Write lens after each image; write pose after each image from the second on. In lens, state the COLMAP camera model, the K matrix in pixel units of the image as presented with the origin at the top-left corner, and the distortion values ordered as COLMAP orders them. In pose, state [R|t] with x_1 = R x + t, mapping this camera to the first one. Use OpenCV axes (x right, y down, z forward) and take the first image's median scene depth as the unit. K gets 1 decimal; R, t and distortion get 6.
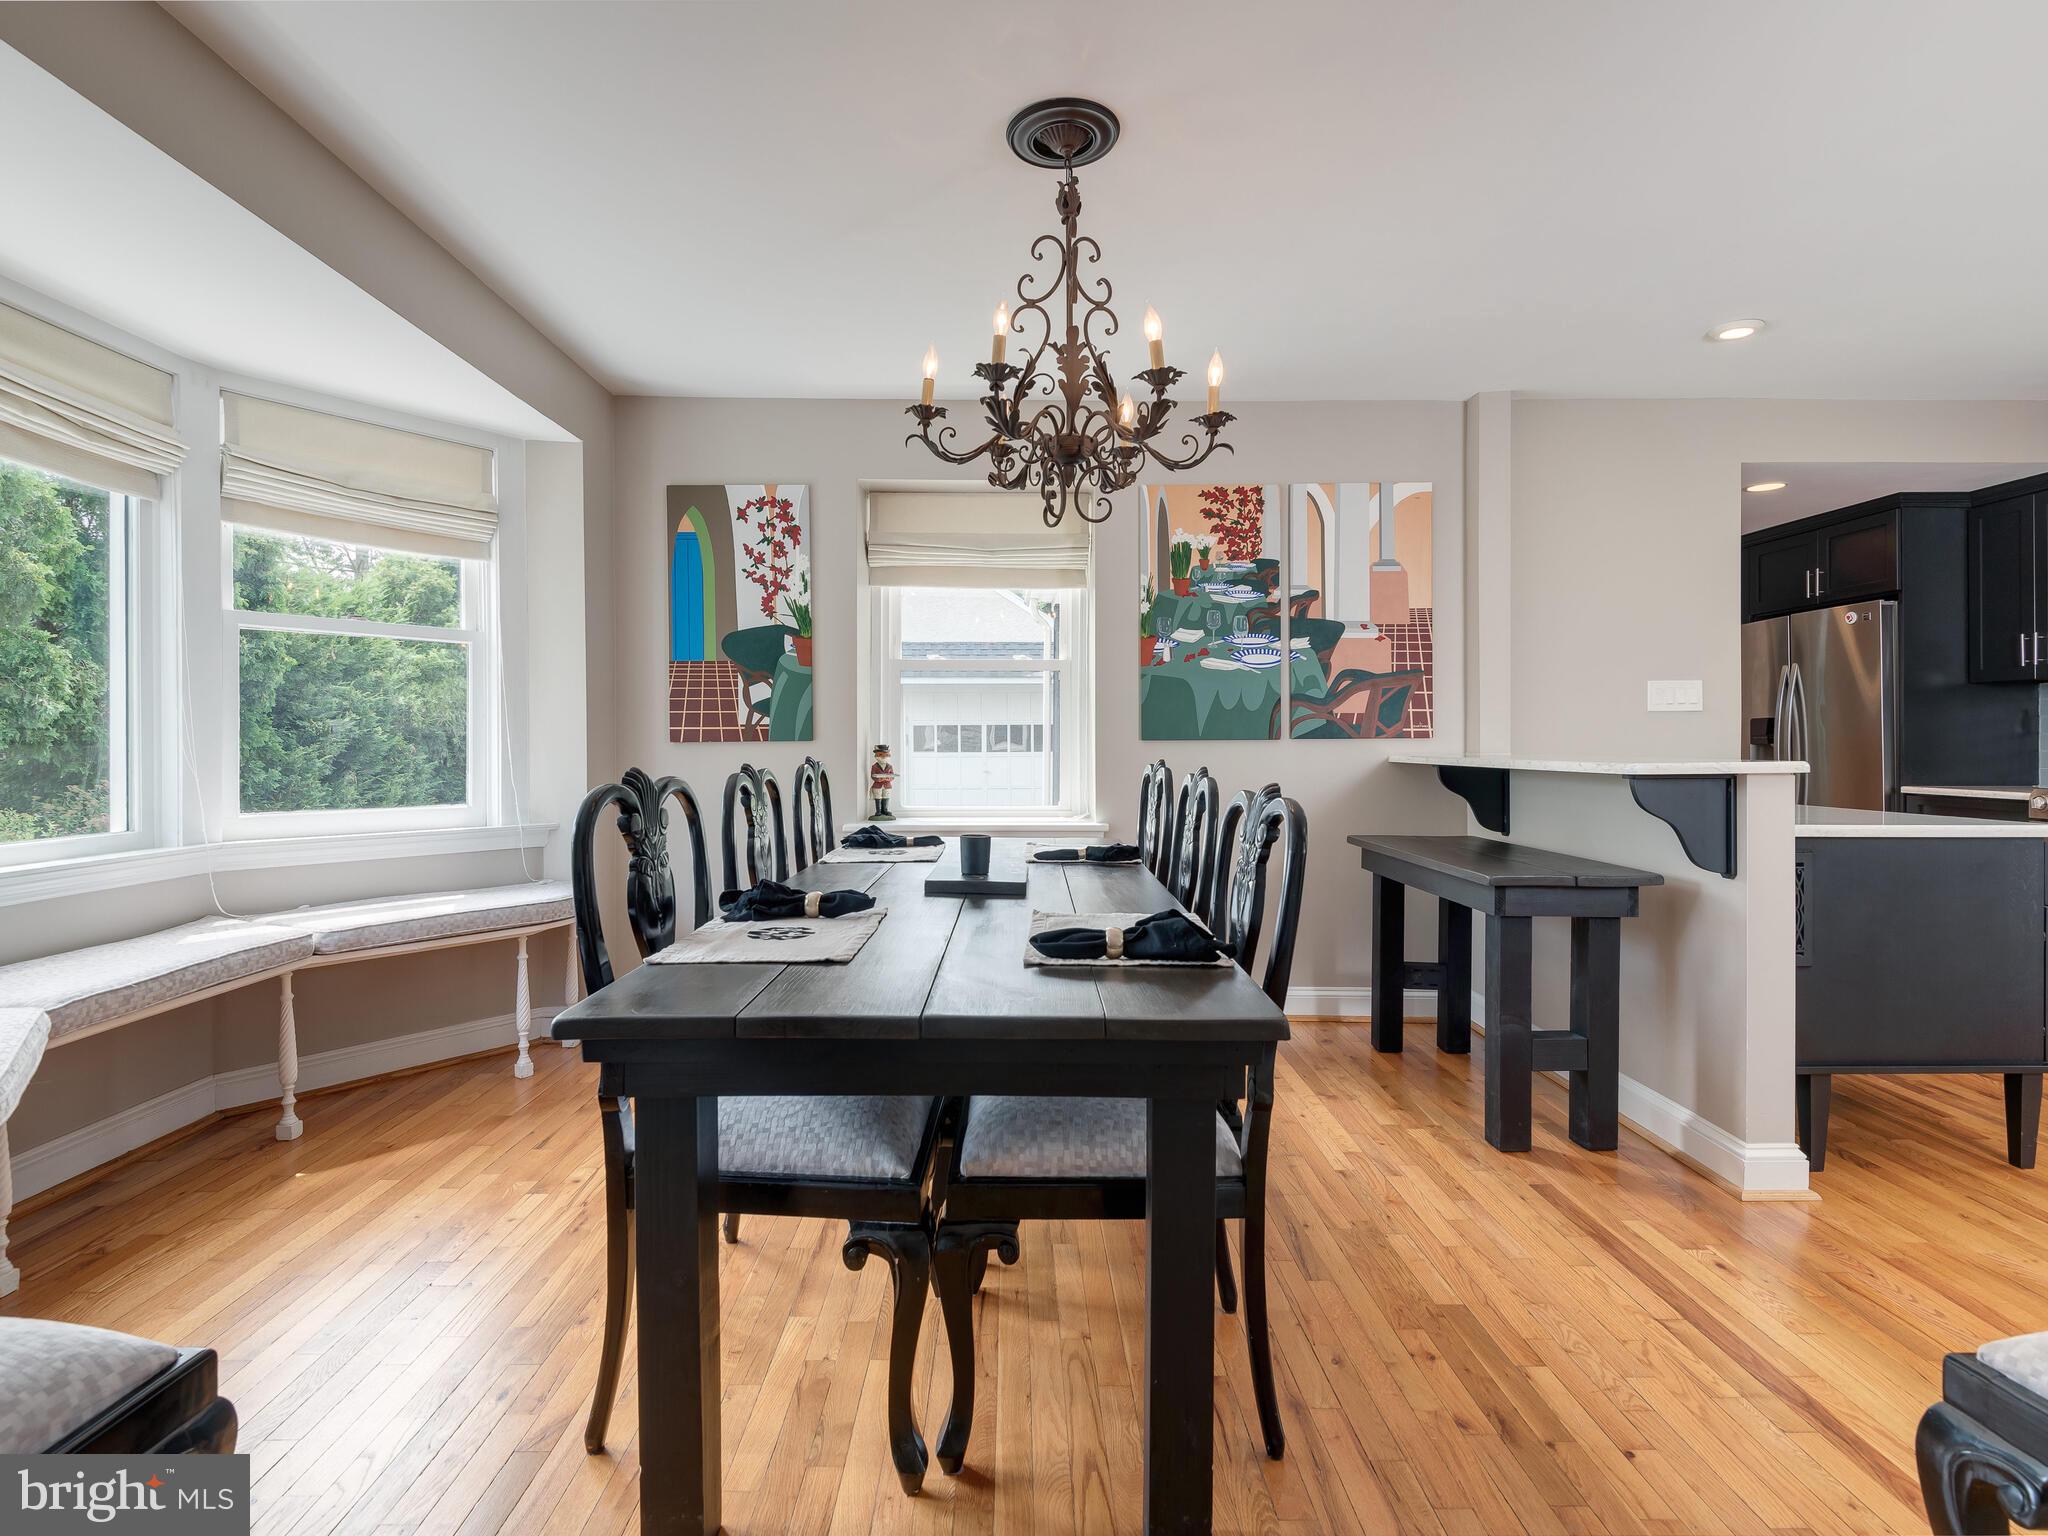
lens RADIAL K [[1039.3, 0, 1027.5], [0, 1039.3, 752.8], [0, 0, 1]] dist [0.004278, -0.004752]
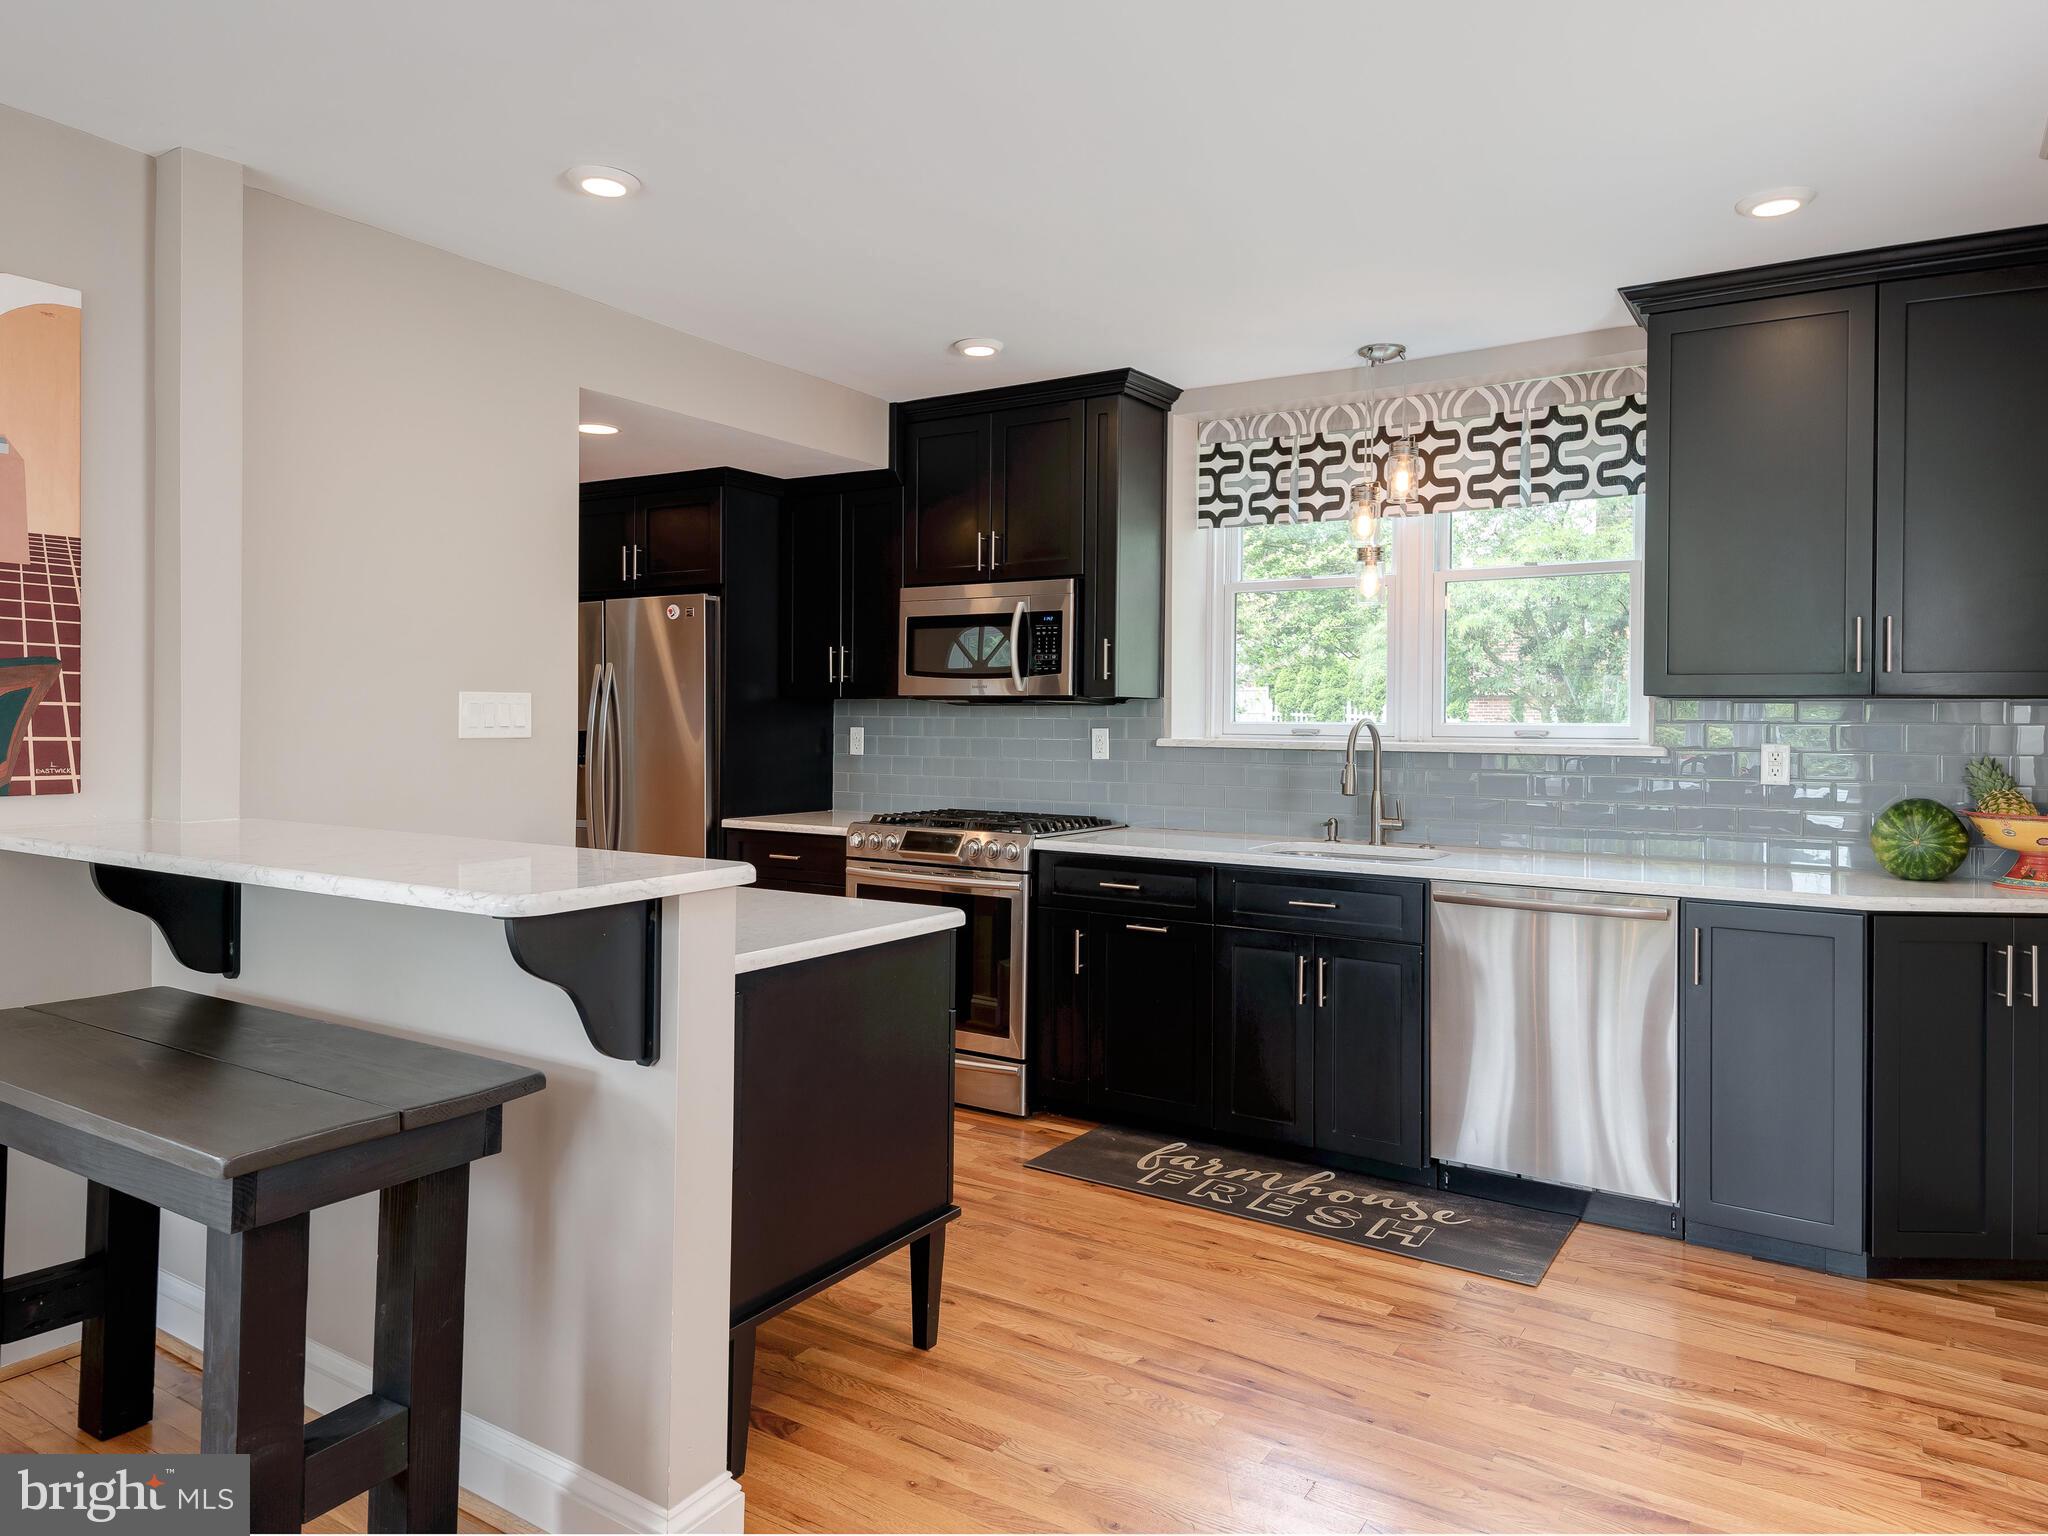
lens RADIAL K [[1319.4, 0, 993.6], [0, 1319.4, 713.1], [0, 0, 1]] dist [0.024437, -0.004538]
pose [[0.562933, 0.012989, 0.826400, 0.102878], [-0.002071, 0.999896, -0.014305, -0.045291], [-0.826500, 0.006342, 0.562901, 0.265369]]
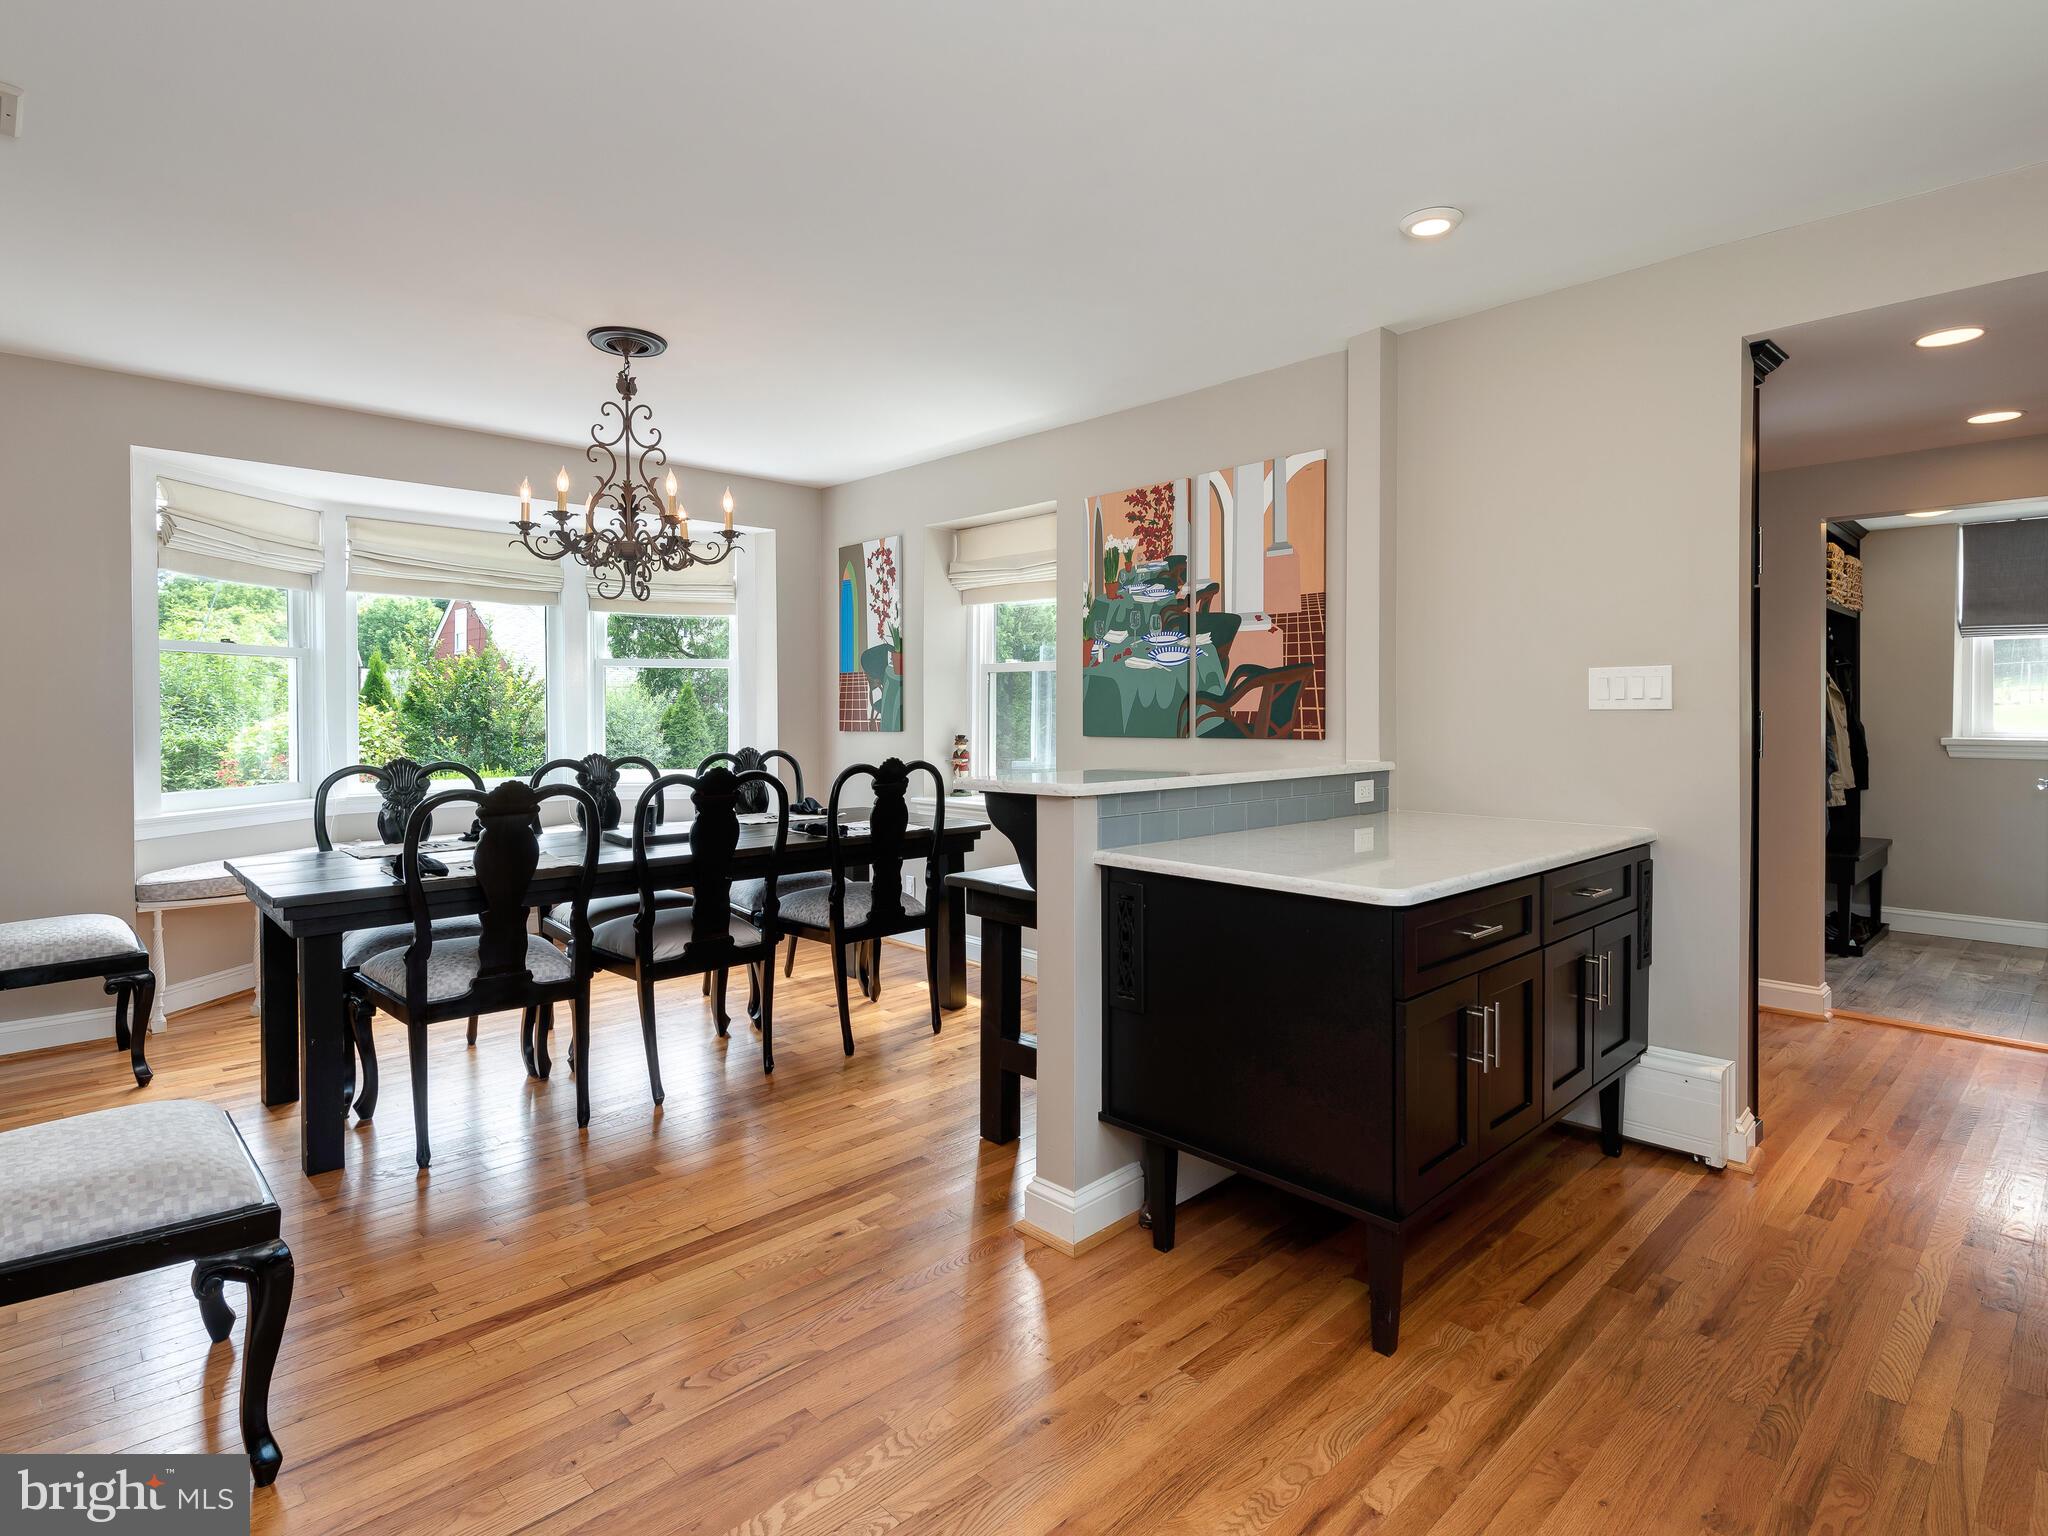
lens RADIAL K [[1101.0, 0, 1049.8], [0, 1101.0, 719.8], [0, 0, 1]] dist [0.010887, -0.016599]
pose [[0.677116, 0.008912, -0.735822, 0.925144], [-0.005931, 0.999960, 0.006653, -0.036328], [0.735852, -0.000141, 0.677142, 0.201958]]
